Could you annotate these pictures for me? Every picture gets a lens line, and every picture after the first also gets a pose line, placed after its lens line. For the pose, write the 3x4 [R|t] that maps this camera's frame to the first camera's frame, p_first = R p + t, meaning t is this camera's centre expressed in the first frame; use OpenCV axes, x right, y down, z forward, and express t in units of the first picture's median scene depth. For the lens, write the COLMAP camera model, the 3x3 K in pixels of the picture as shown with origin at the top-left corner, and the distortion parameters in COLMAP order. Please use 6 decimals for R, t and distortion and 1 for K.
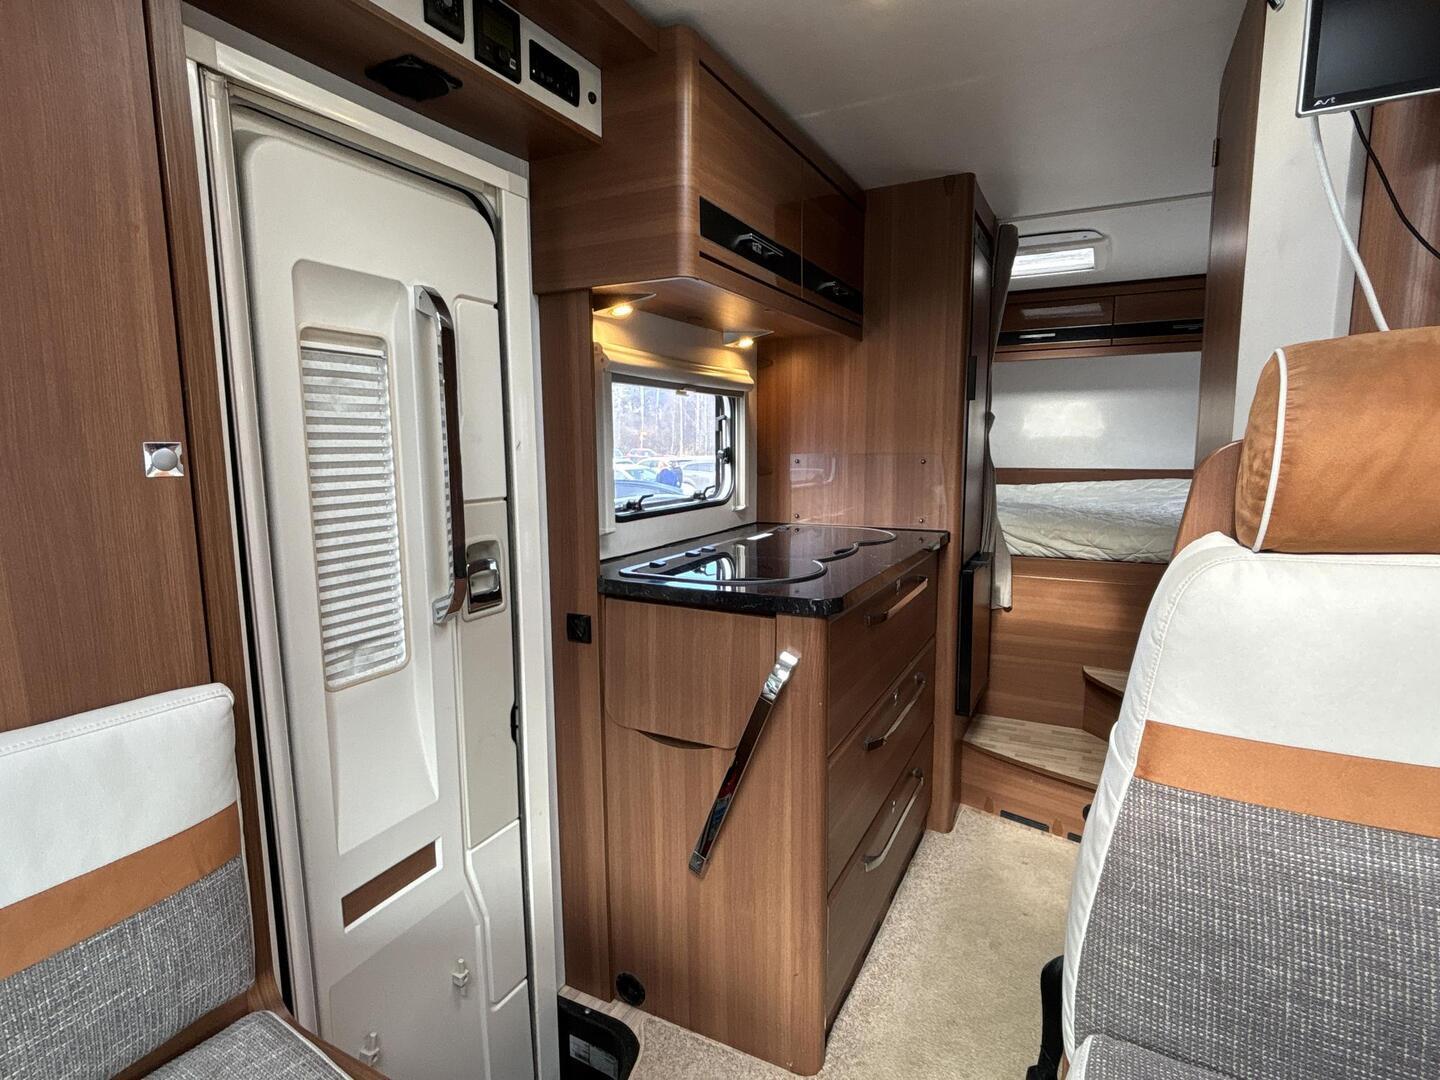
lens RADIAL K [[723.7, 0, 718.6], [0, 723.7, 537.7], [0, 0, 1]] dist [0.015259, -0.002821]
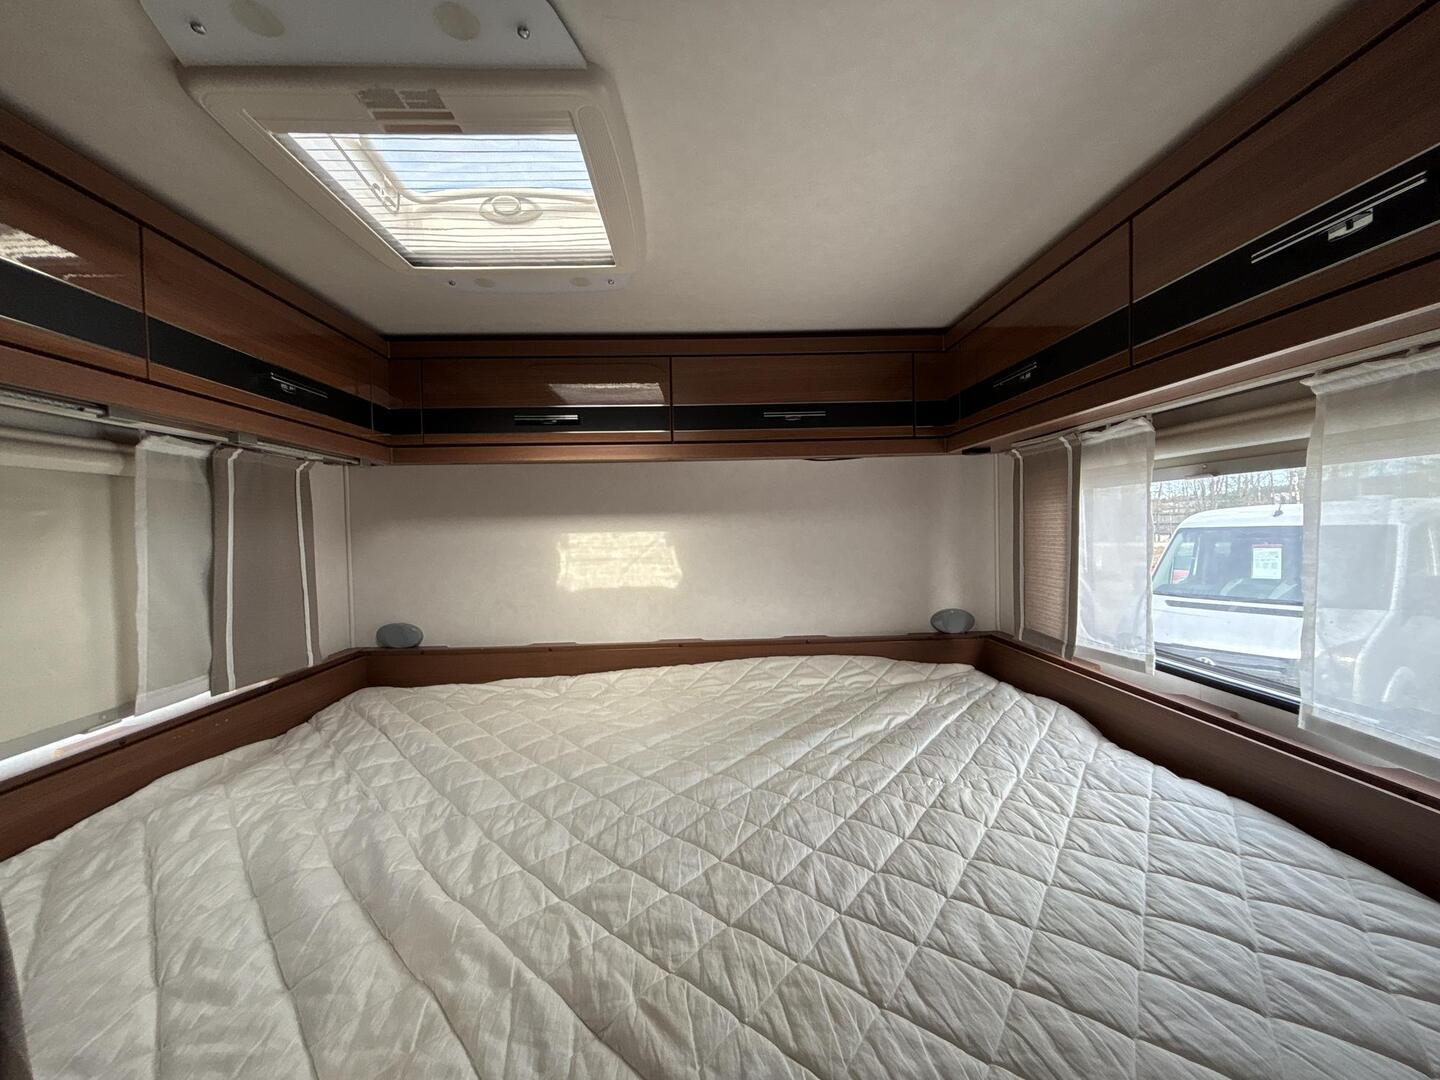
lens RADIAL K [[584.7, 0, 723.2], [0, 584.7, 540.5], [0, 0, 1]] dist [-0.001480, -0.000048]
pose [[0.874894, -0.019814, 0.483909, 0.524998], [0.075743, 0.992466, -0.096304, -0.208239], [-0.478355, 0.120908, 0.869803, 0.882401]]
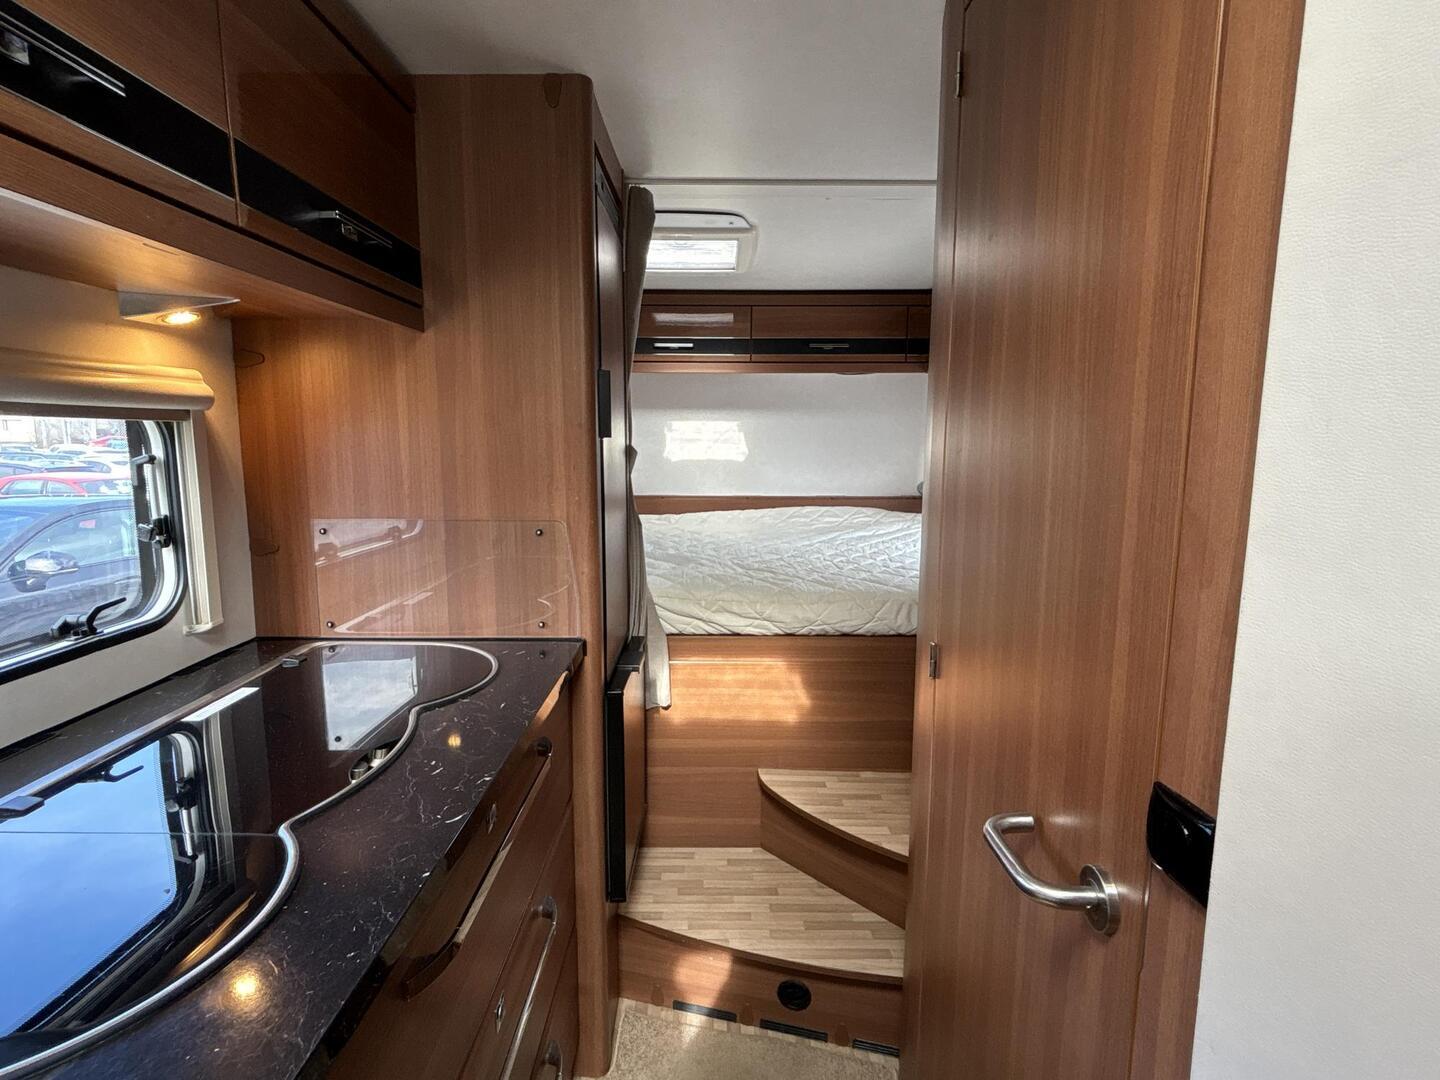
lens RADIAL K [[723.7, 0, 714.9], [0, 723.7, 543.7], [0, 0, 1]] dist [0.015259, -0.002821]
pose [[0.887681, -0.053764, 0.457310, 0.117112], [0.048466, 0.998553, 0.023319, -0.092752], [-0.457902, 0.001464, 0.889002, 0.333065]]
